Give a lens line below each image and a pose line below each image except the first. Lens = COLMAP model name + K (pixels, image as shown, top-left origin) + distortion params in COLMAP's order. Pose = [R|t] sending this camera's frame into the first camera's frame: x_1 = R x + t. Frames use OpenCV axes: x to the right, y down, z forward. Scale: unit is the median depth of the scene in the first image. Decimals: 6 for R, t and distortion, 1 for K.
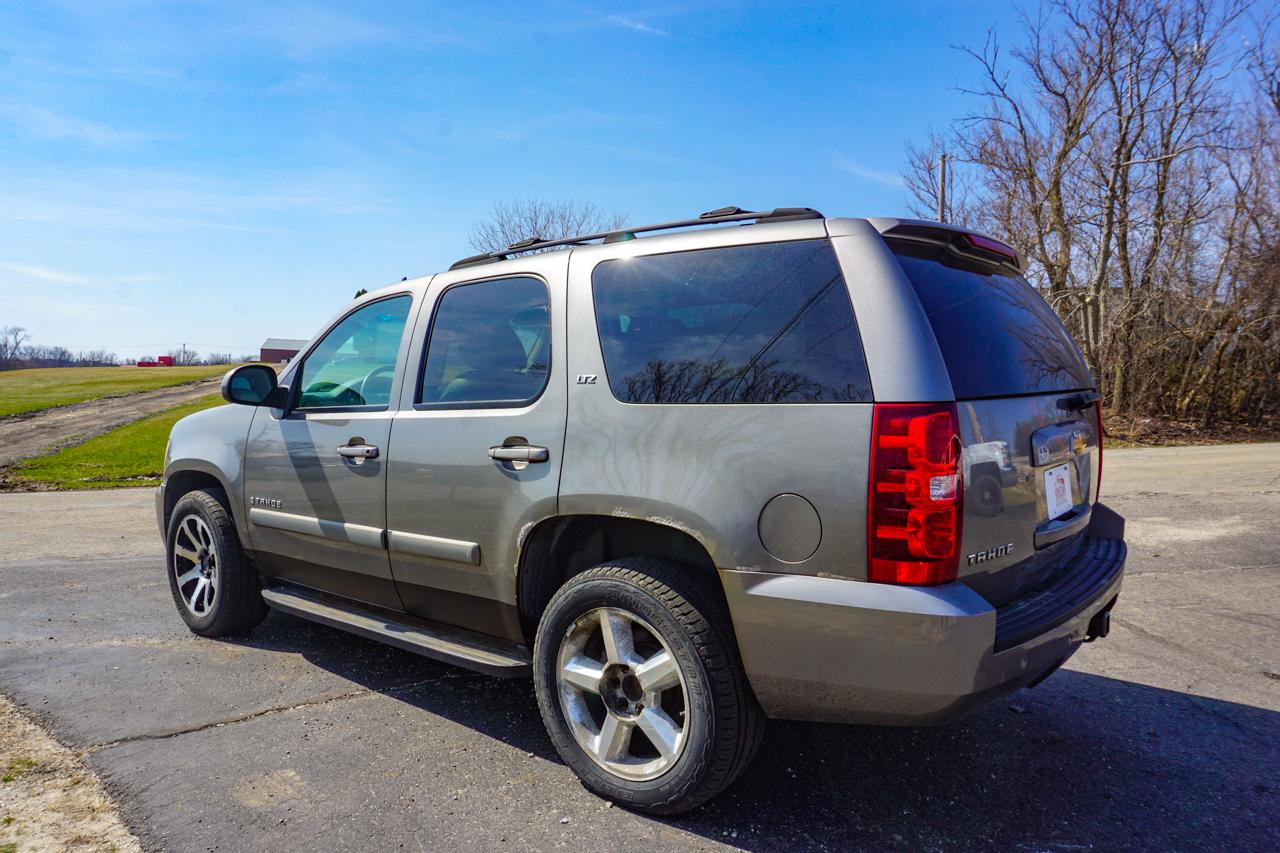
lens RADIAL K [[860.8, 0, 636.2], [0, 860.8, 423.4], [0, 0, 1]] dist [-0.051390, 0.024517]
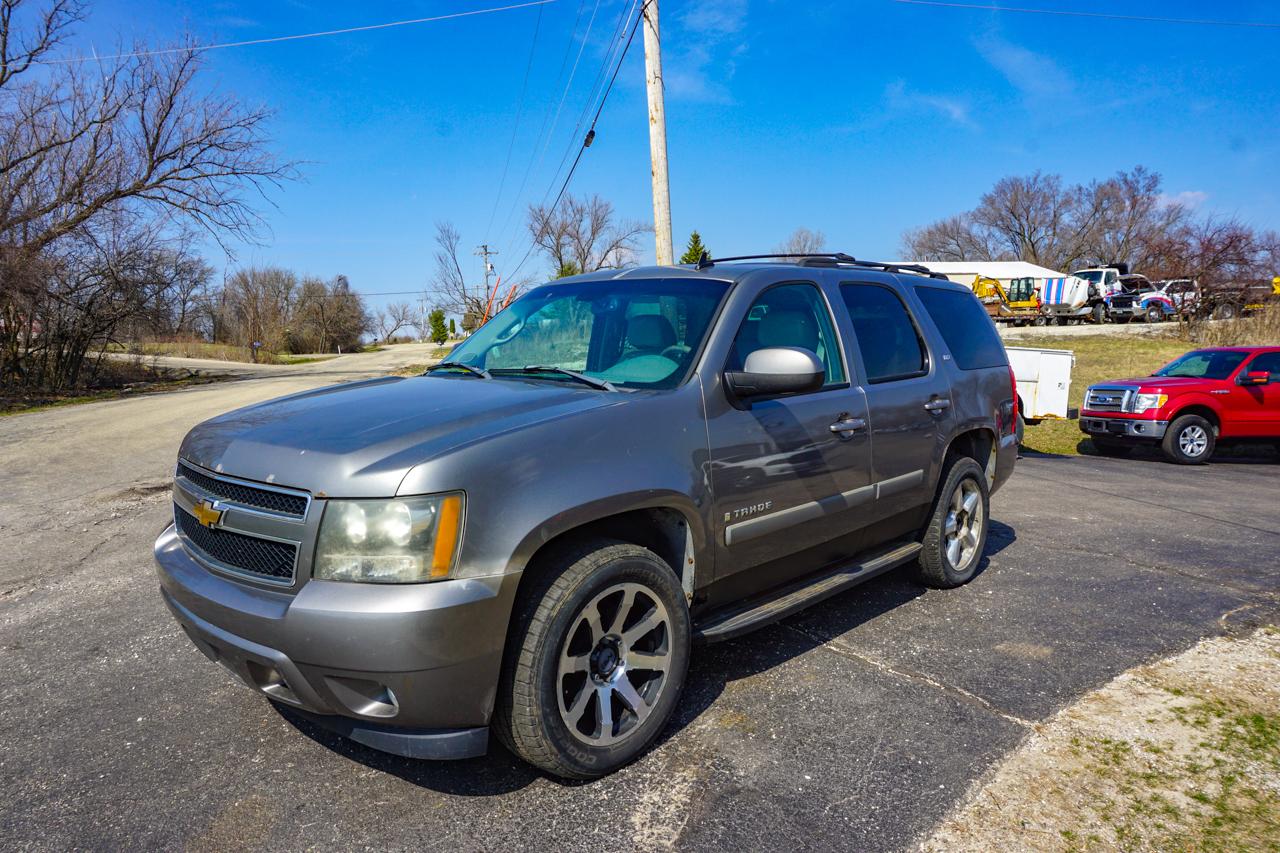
lens RADIAL K [[860.8, 0, 636.2], [0, 860.8, 423.4], [0, 0, 1]] dist [-0.051390, 0.024517]
pose [[0.060128, -0.089214, 0.994196, -1.681474], [0.051499, 0.994949, 0.086167, -0.092716], [-0.996861, 0.046019, 0.064419, 1.397316]]
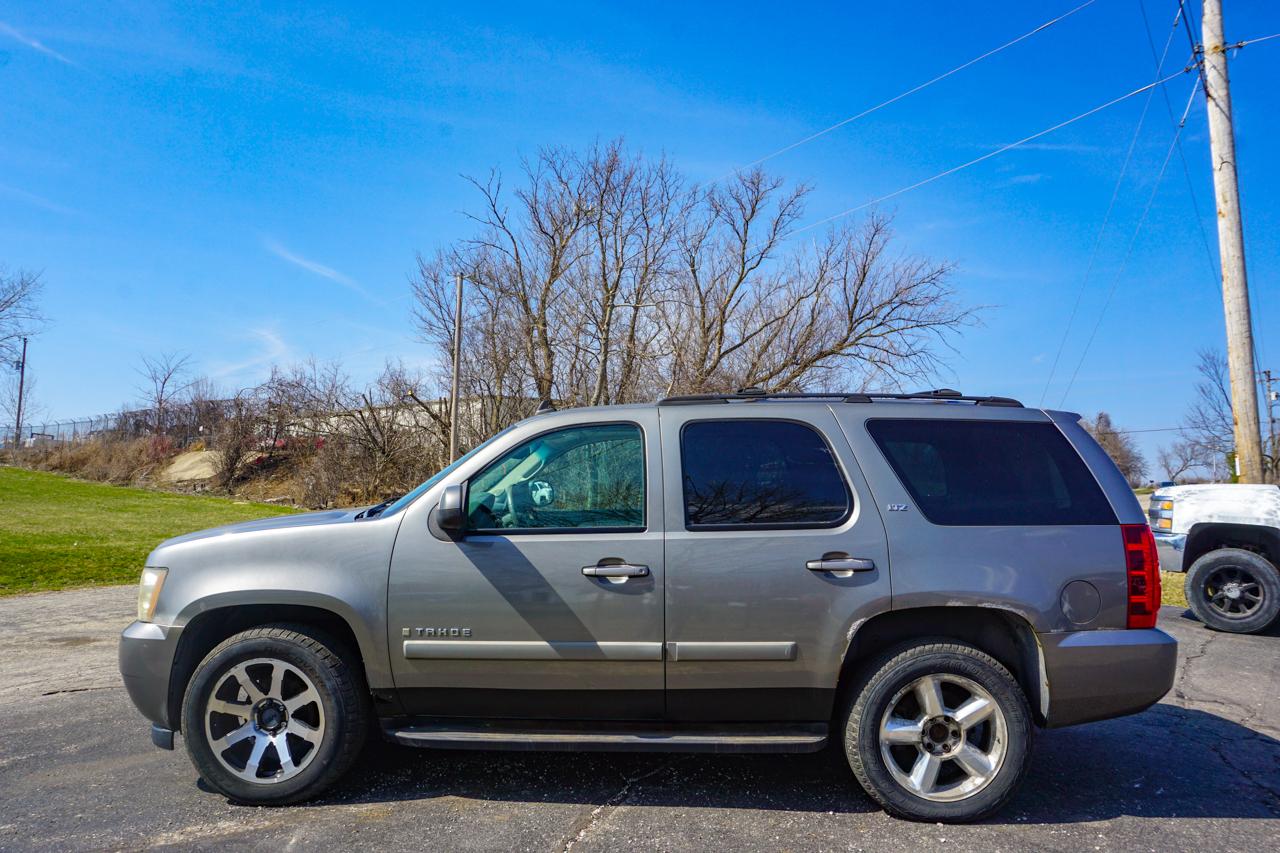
lens RADIAL K [[860.8, 0, 636.2], [0, 860.8, 423.4], [0, 0, 1]] dist [-0.051390, 0.024517]
pose [[0.793395, 0.055515, 0.606170, -1.111780], [0.011282, 0.994320, -0.105830, -0.041292], [-0.608602, 0.090803, 0.788263, 0.157459]]
